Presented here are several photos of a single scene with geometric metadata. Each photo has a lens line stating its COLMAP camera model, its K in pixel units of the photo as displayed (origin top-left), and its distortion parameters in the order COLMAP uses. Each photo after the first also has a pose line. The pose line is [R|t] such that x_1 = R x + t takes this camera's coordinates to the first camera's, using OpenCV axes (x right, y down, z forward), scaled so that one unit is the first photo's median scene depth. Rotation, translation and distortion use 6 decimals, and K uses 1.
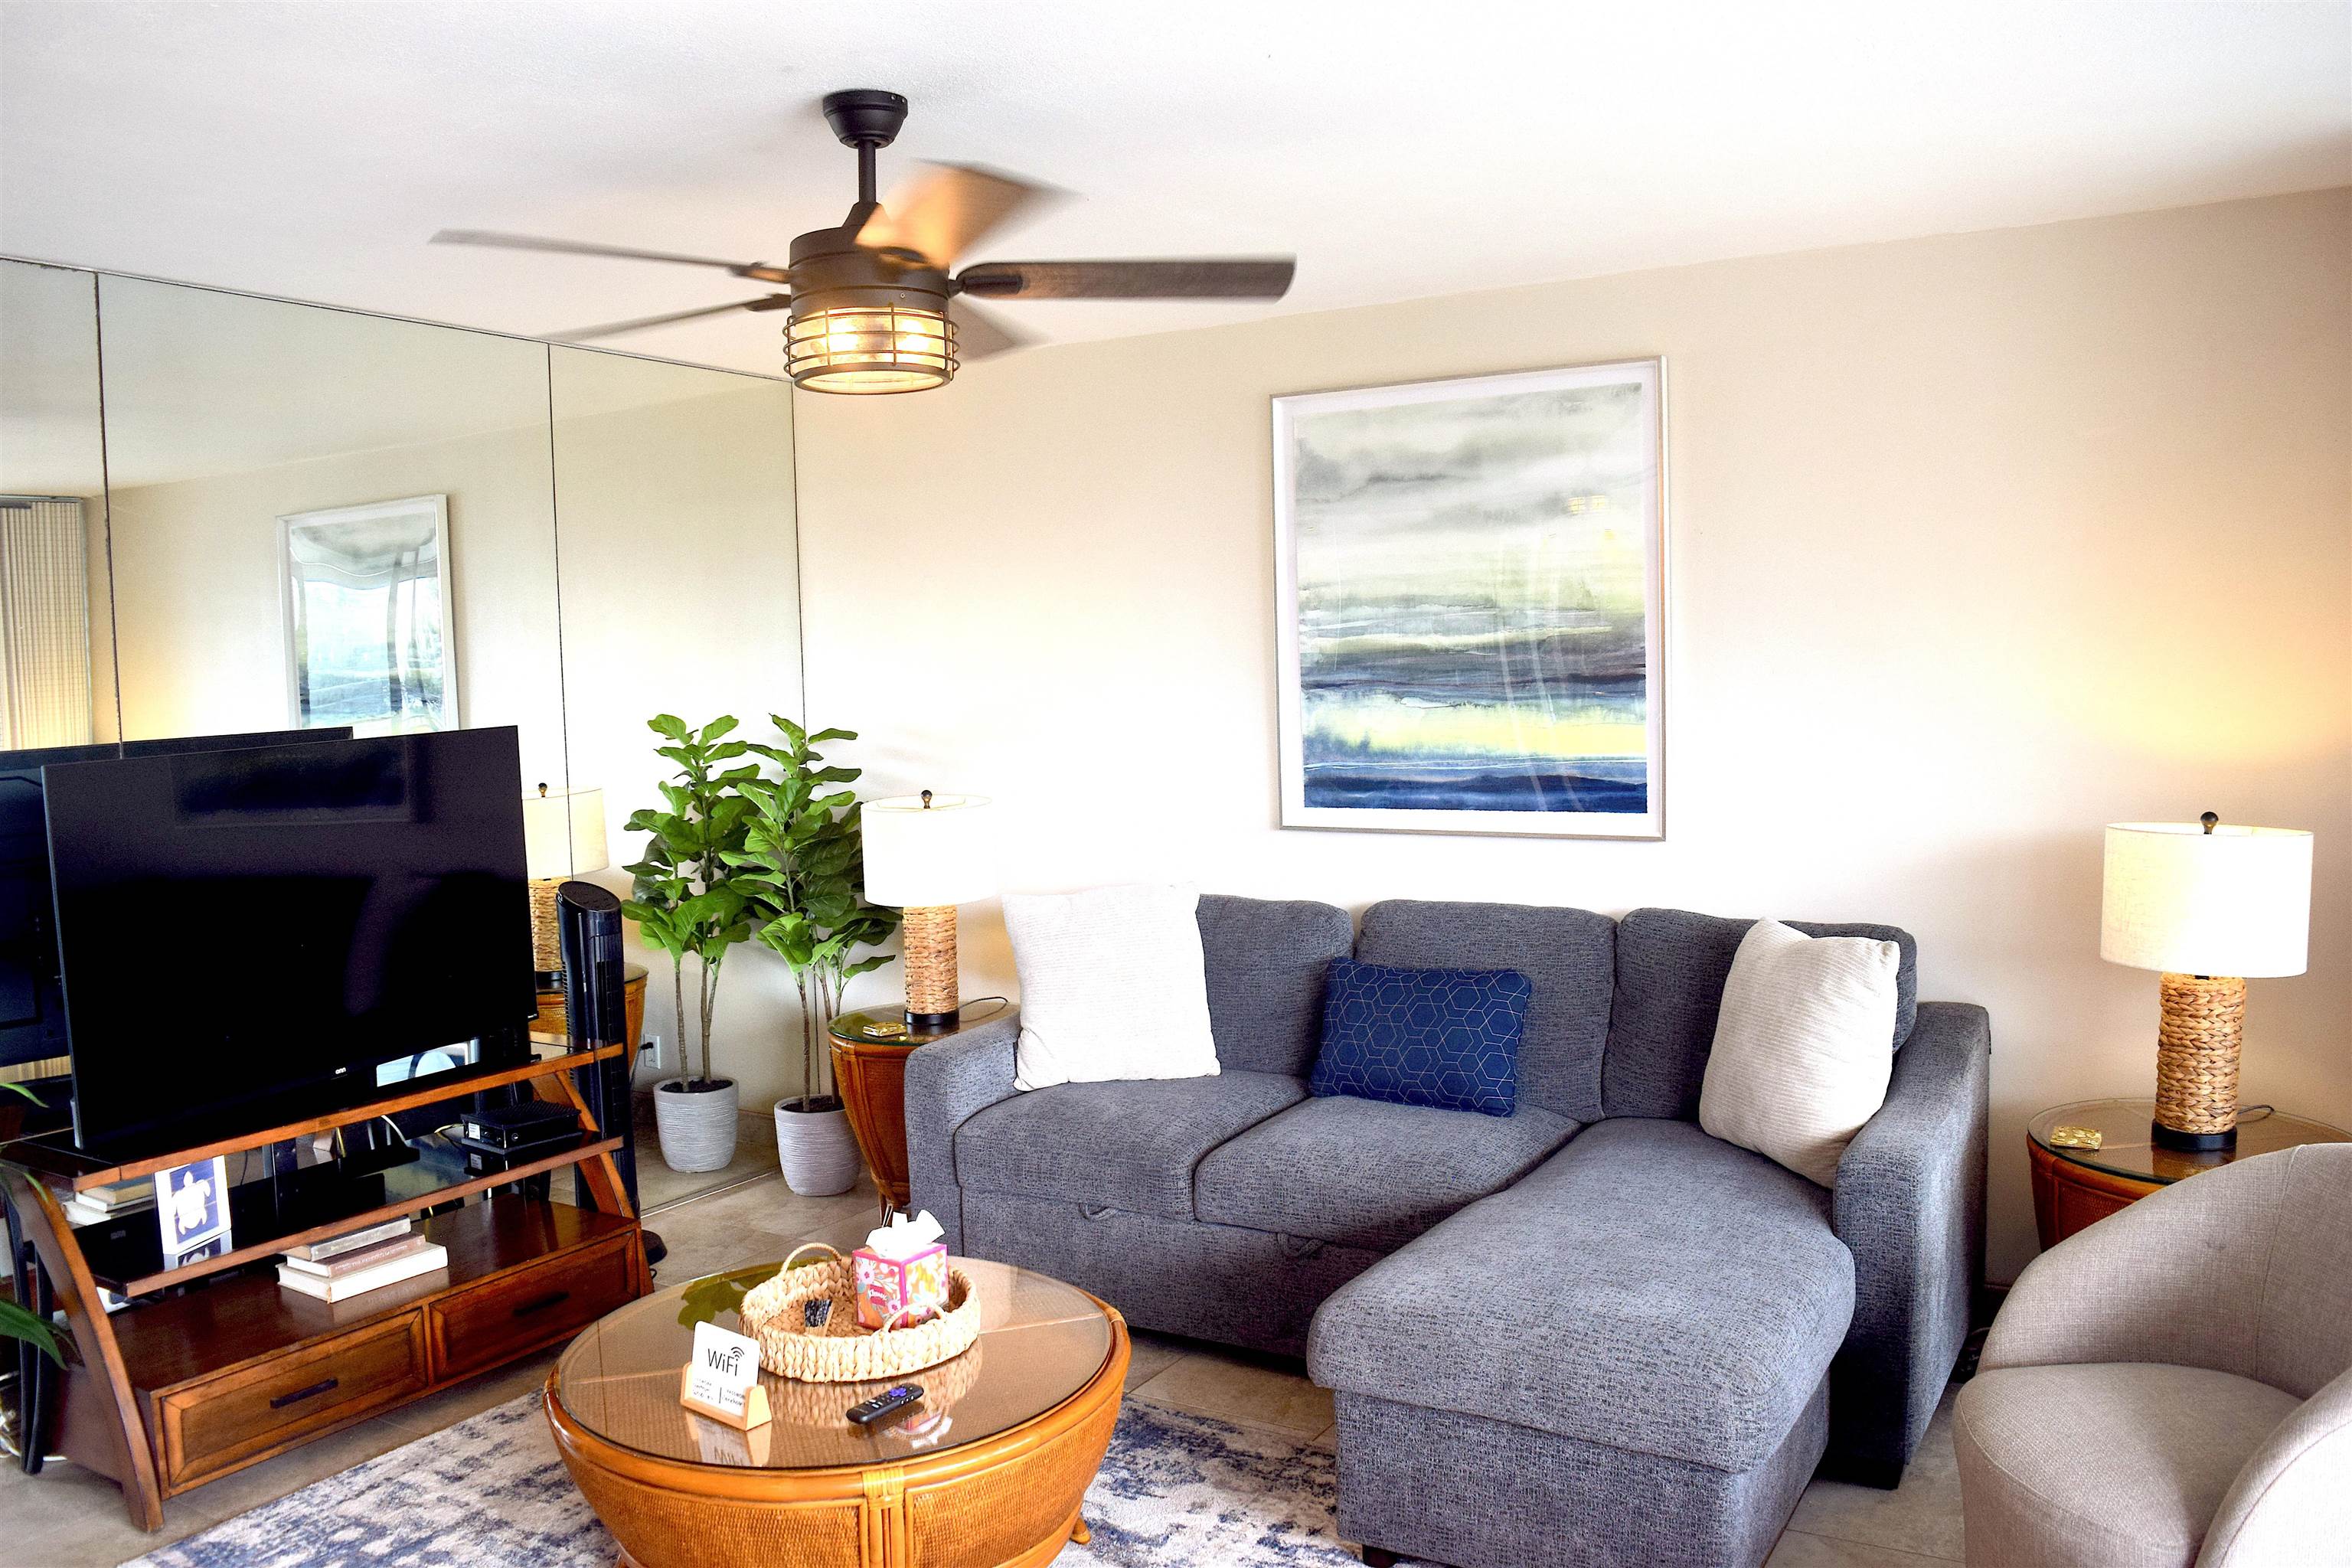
lens RADIAL K [[1900.3, 0, 1190.7], [0, 1900.3, 796.2], [0, 0, 1]] dist [-0.004277, -0.000240]
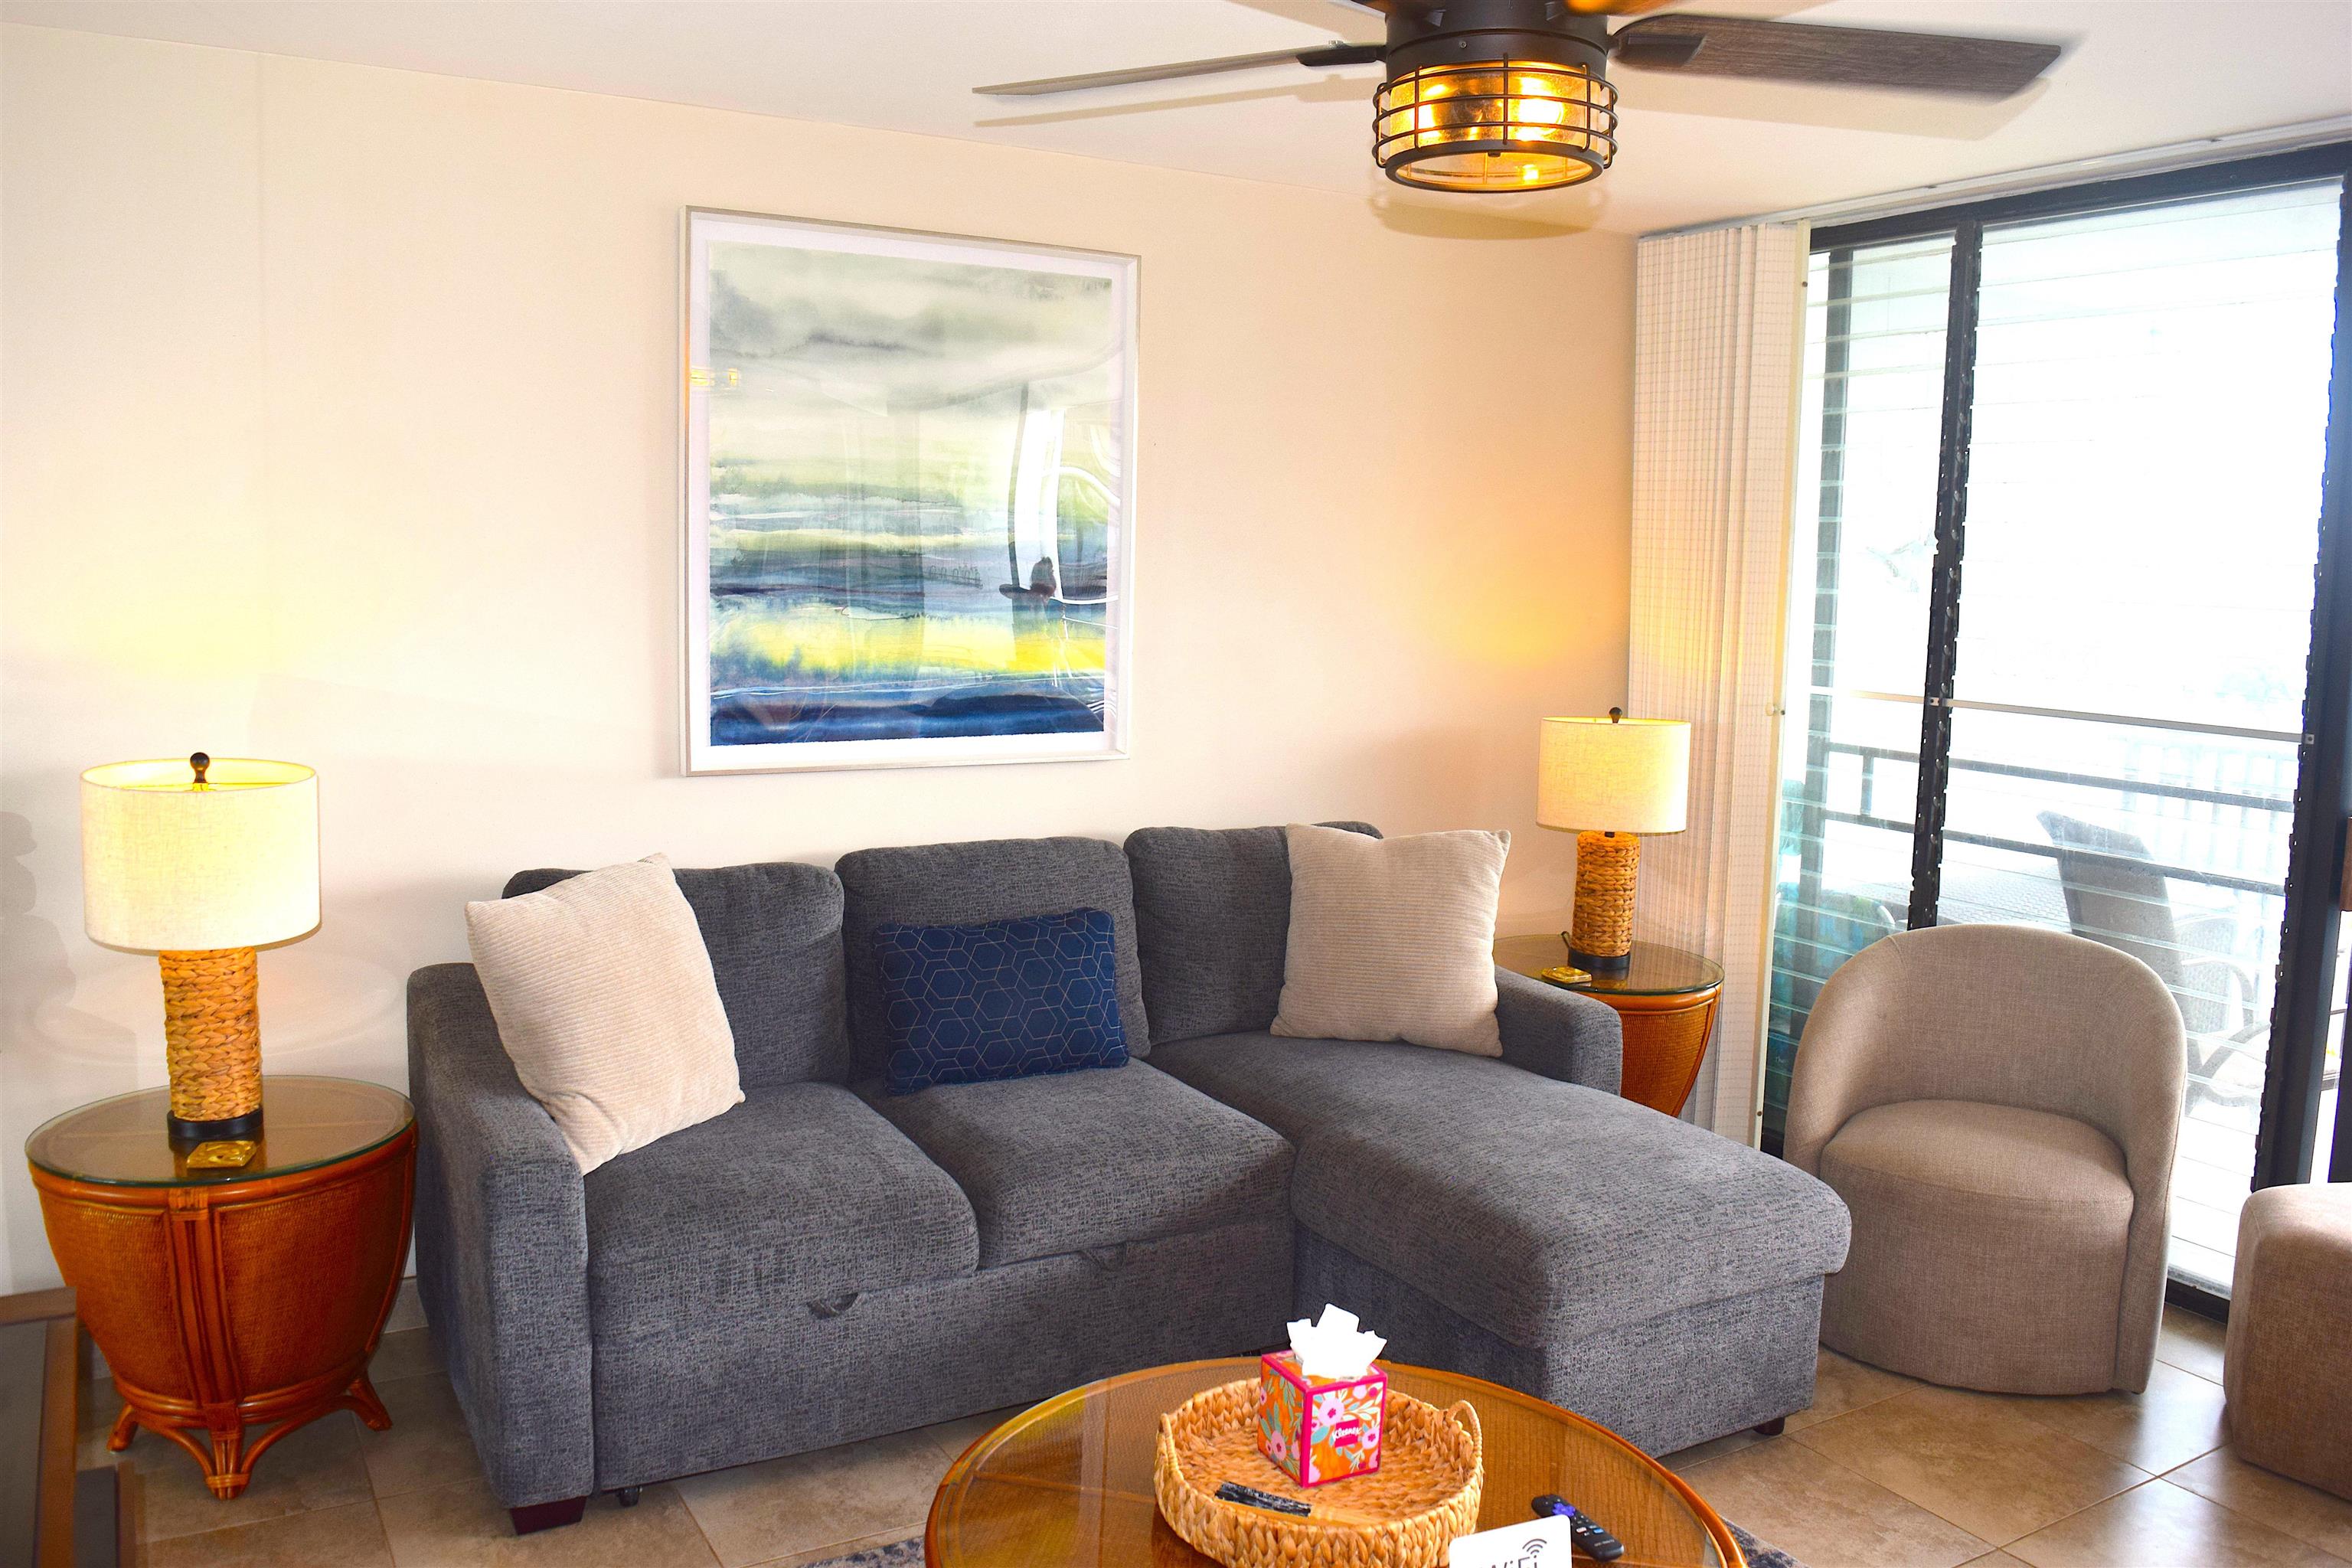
lens RADIAL K [[1900.3, 0, 1189.4], [0, 1900.3, 775.9], [0, 0, 1]] dist [-0.004277, -0.000240]
pose [[0.484727, -0.071768, 0.871716, -0.548389], [0.028197, 0.997392, 0.066435, -0.029326], [-0.874211, -0.007623, 0.485487, 0.463986]]
